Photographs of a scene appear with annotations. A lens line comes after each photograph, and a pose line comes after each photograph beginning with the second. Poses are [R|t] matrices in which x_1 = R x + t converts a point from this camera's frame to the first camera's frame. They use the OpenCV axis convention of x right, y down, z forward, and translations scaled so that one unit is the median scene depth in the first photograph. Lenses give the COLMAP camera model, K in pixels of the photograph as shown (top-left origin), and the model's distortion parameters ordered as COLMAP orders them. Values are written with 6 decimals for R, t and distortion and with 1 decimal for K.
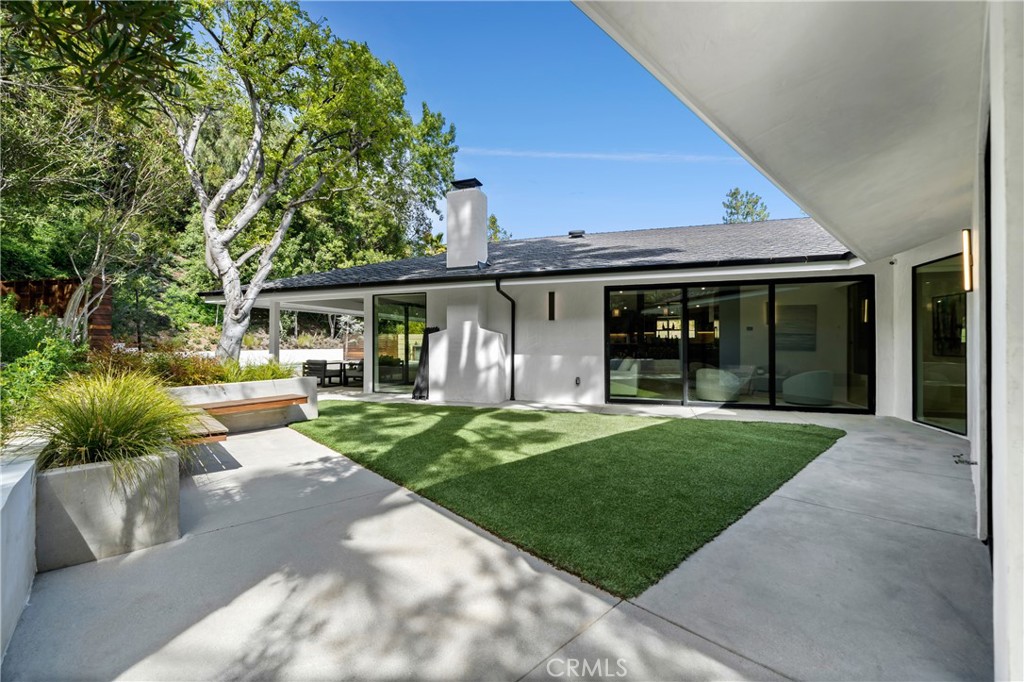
lens RADIAL K [[413.1, 0, 508.7], [0, 413.1, 341.4], [0, 0, 1]] dist [-0.003357, 0.000401]
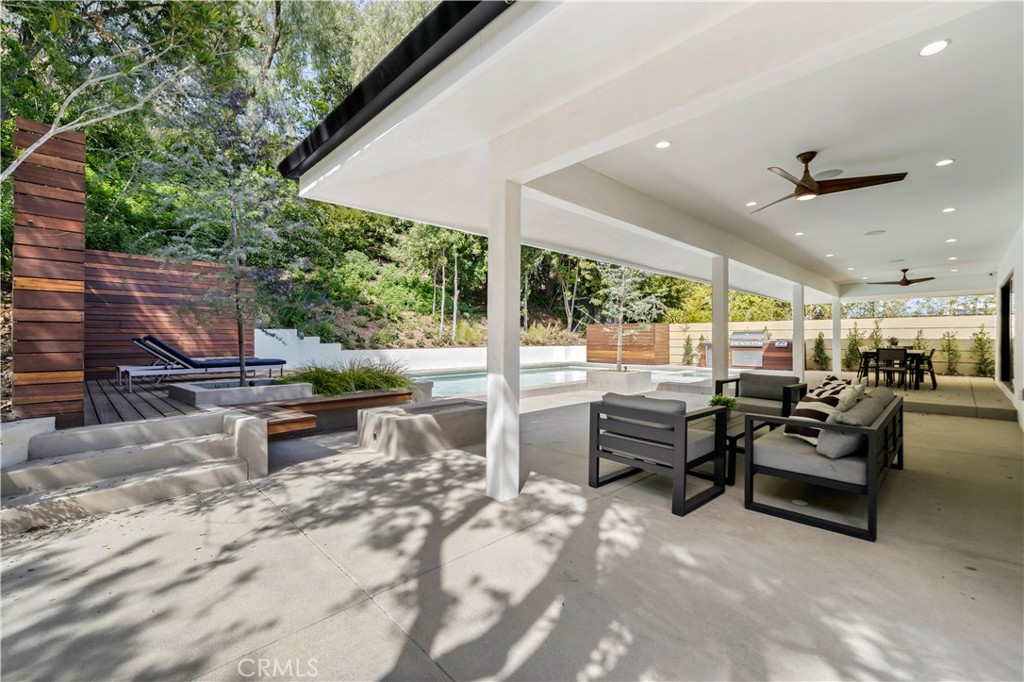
lens RADIAL K [[413.1, 0, 510.7], [0, 413.1, 338.3], [0, 0, 1]] dist [-0.003357, 0.000401]
pose [[0.885023, 0.000864, -0.465546, -0.225808], [0.001182, 0.999991, 0.004103, 0.002859], [0.465545, -0.004182, 0.885014, 0.386684]]
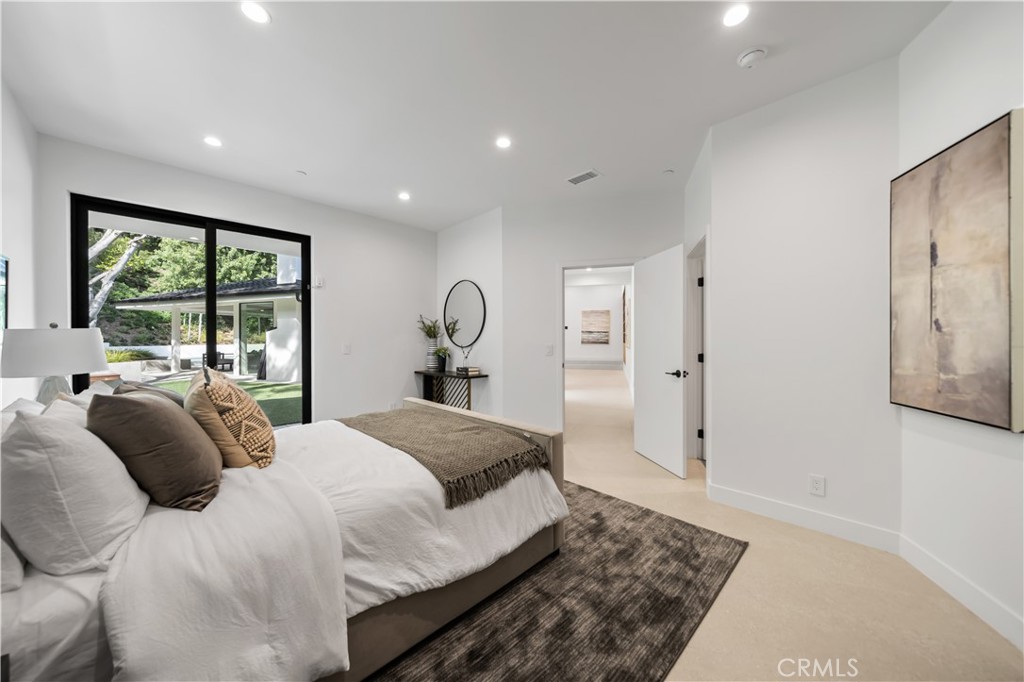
lens RADIAL K [[360.7, 0, 514.3], [0, 360.7, 339.1], [0, 0, 1]] dist [0.000800, 0.000033]
pose [[0.999972, -0.000202, 0.007514, 0.272915], [0.000182, 0.999996, 0.002657, 0.001471], [-0.007514, -0.002656, 0.999968, -0.094181]]
